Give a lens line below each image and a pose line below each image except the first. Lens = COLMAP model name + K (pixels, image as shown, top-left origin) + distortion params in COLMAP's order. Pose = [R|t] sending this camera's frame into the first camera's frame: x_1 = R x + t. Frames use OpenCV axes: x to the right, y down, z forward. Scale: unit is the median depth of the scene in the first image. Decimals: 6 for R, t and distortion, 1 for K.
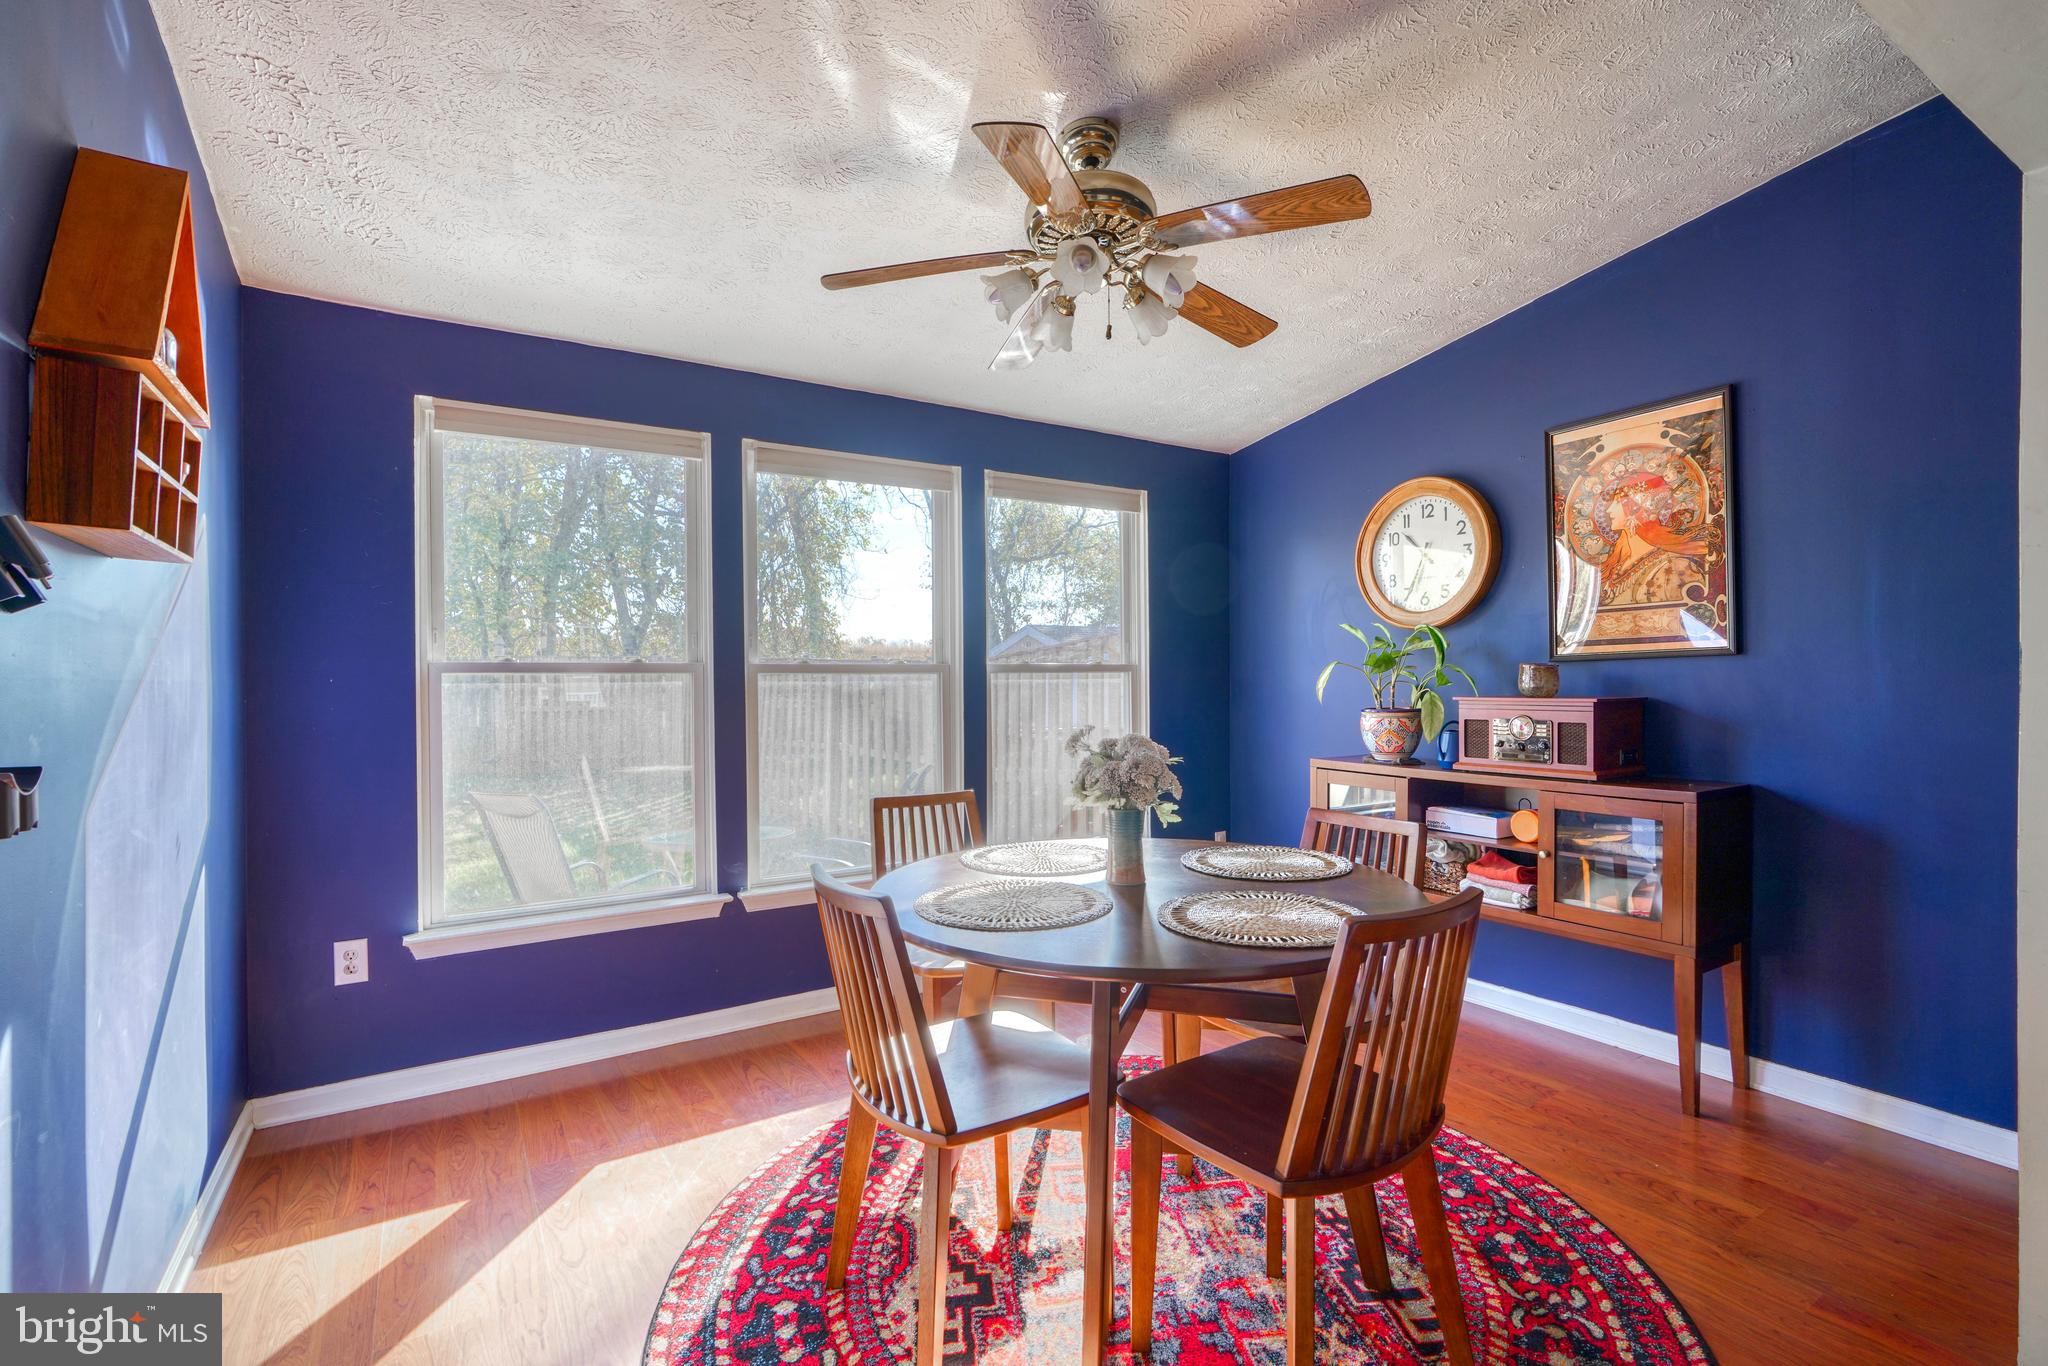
lens RADIAL K [[926.9, 0, 1013.7], [0, 926.9, 688.6], [0, 0, 1]] dist [-0.011558, 0.005741]
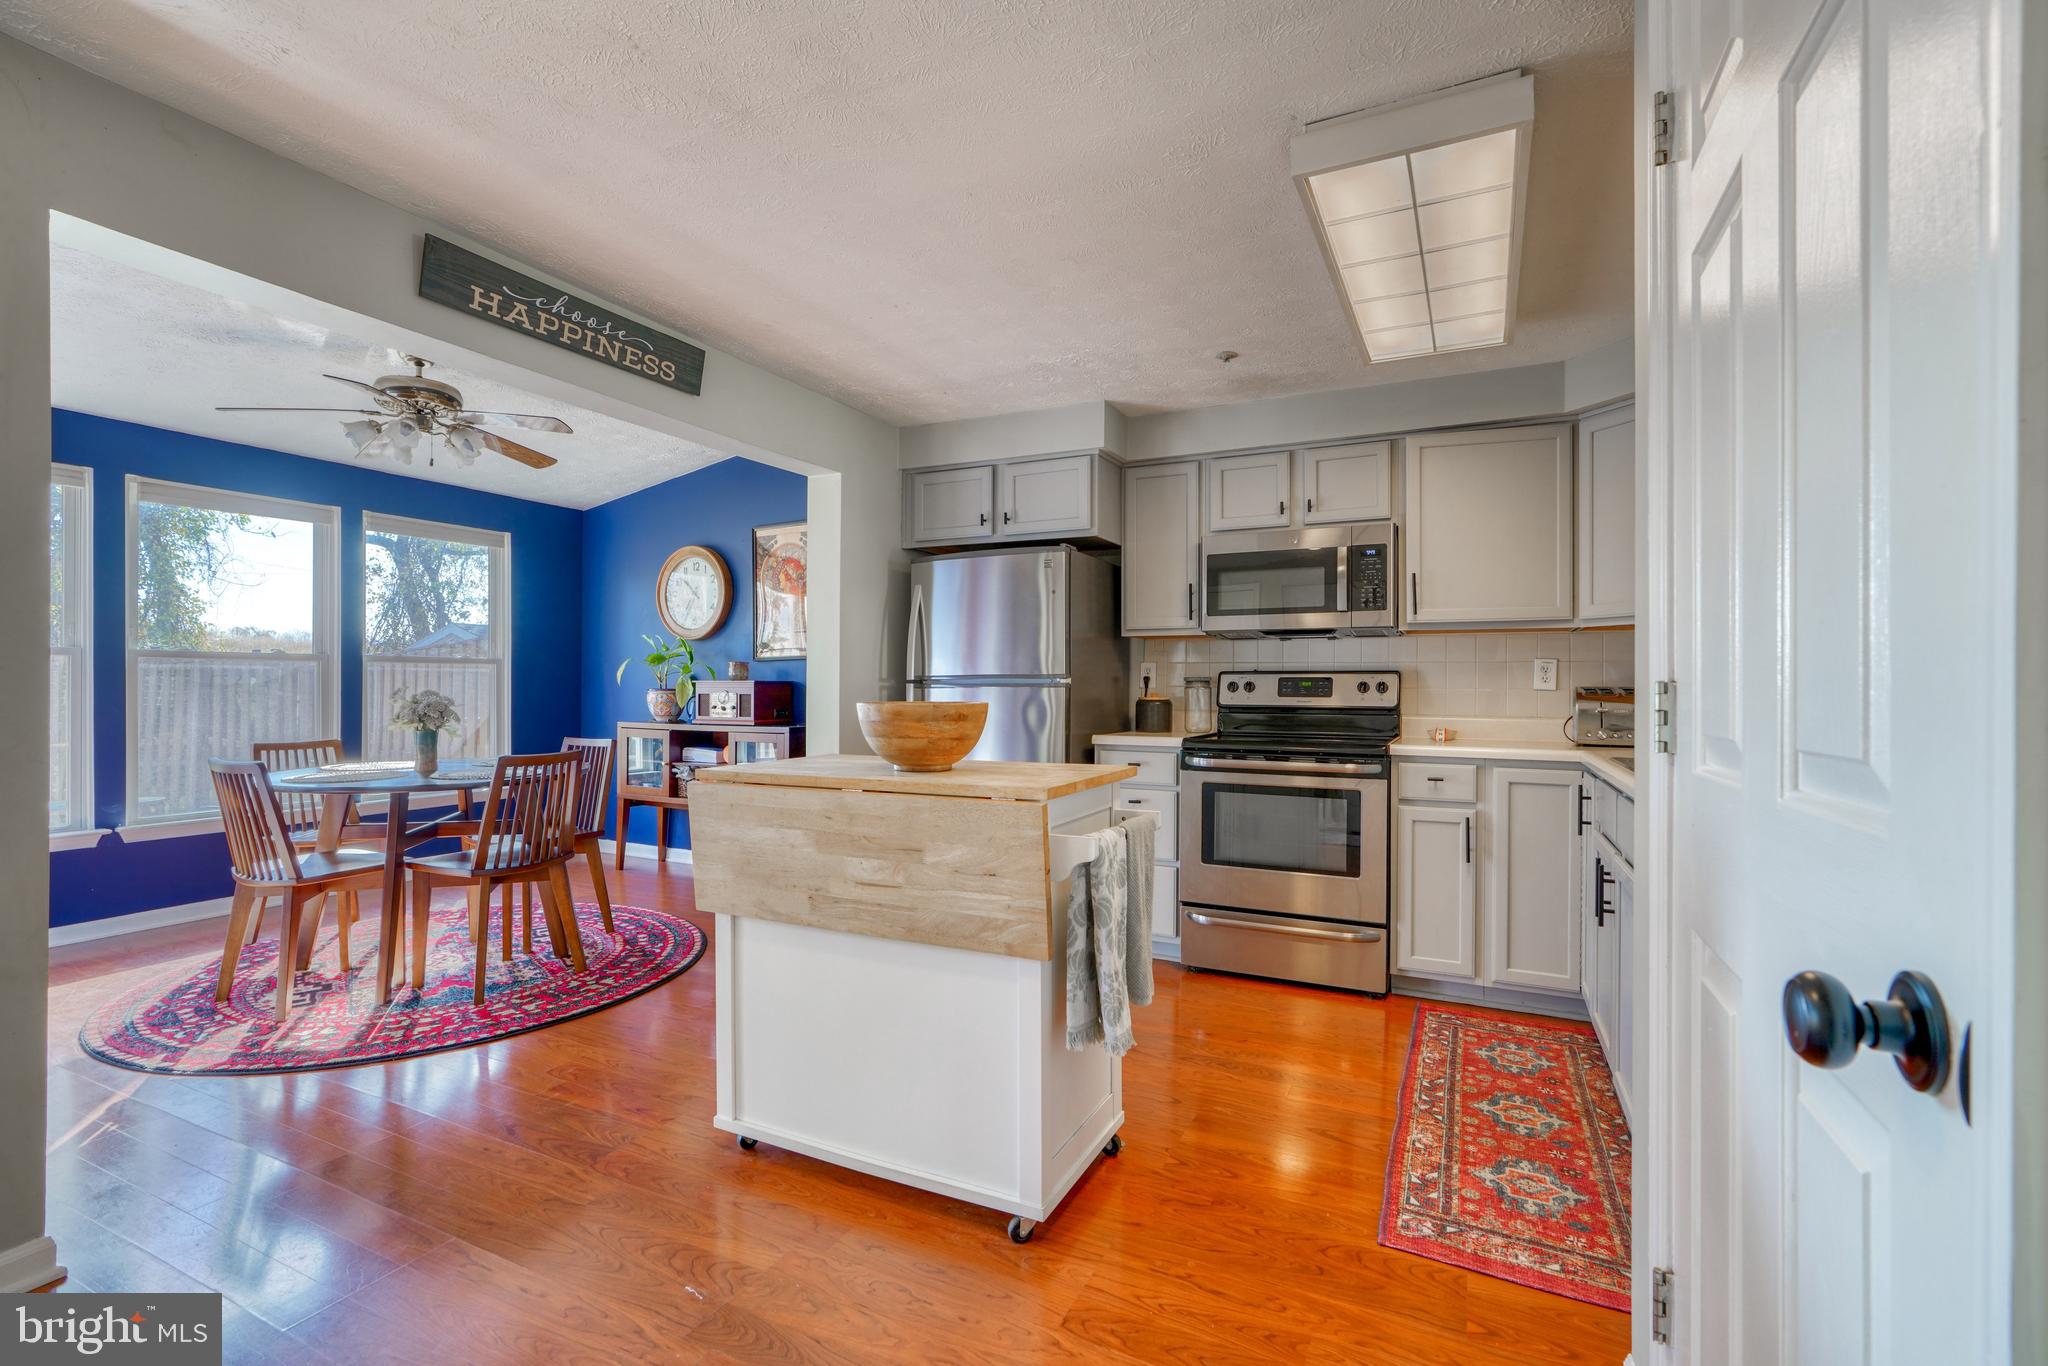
lens RADIAL K [[926.9, 0, 1020.2], [0, 926.9, 685.7], [0, 0, 1]] dist [-0.011558, 0.005741]
pose [[0.856295, 0.008828, 0.516411, 0.118532], [-0.003487, 0.999930, -0.011312, 0.036278], [-0.516475, 0.007886, 0.856266, -0.775727]]
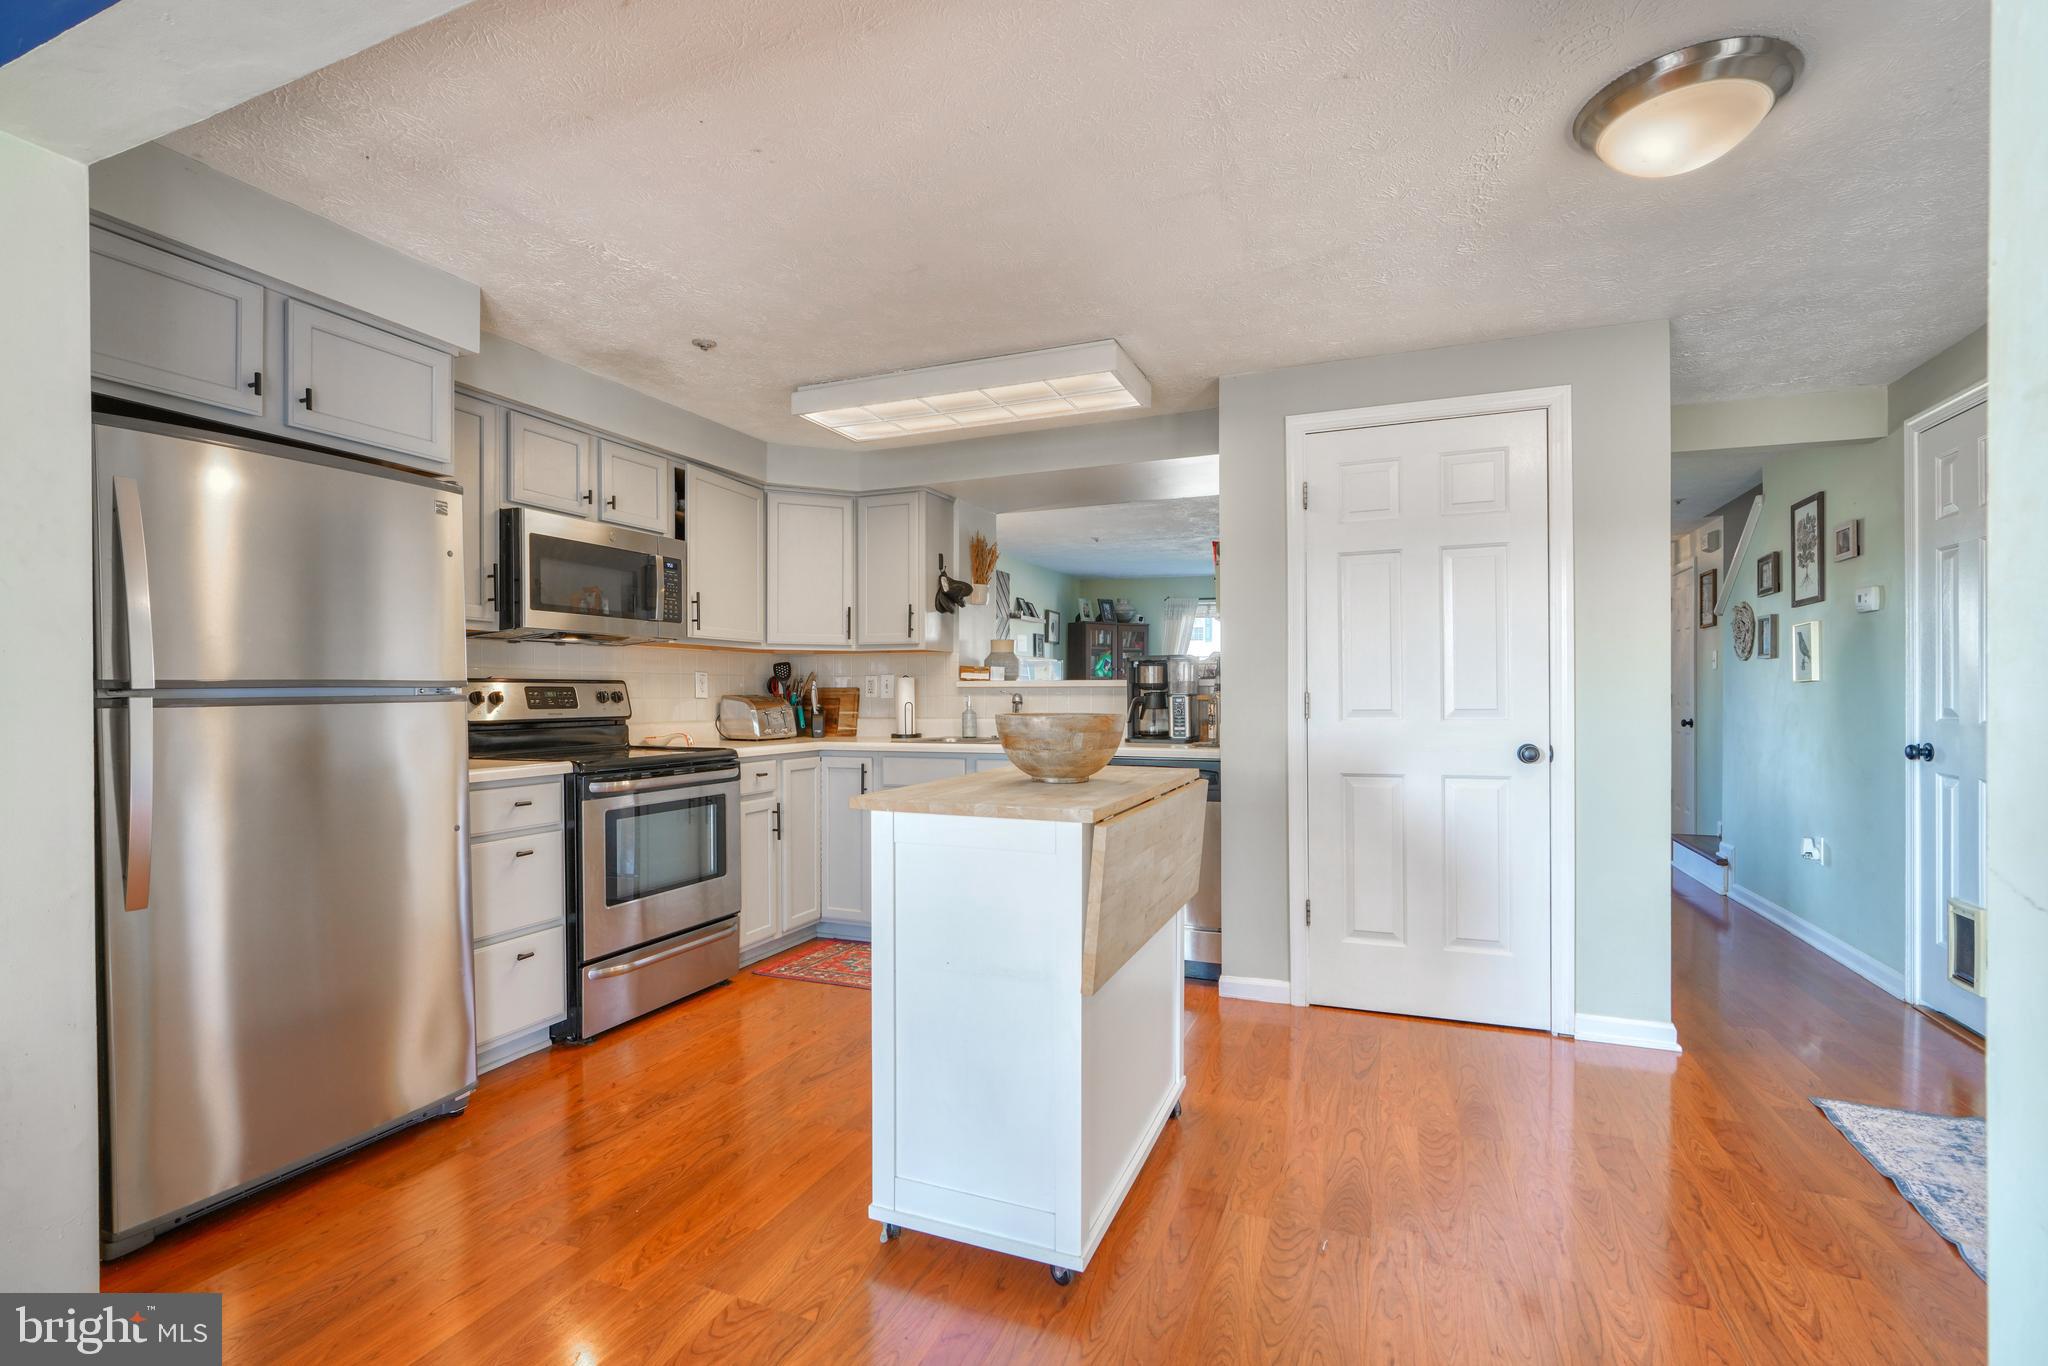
lens RADIAL K [[926.9, 0, 1026.6], [0, 926.9, 697.0], [0, 0, 1]] dist [-0.011558, 0.005741]
pose [[-0.579404, 0.004082, 0.815030, -0.148958], [0.014130, 0.999887, 0.005037, 0.023708], [-0.814918, 0.014434, -0.579397, 0.321811]]
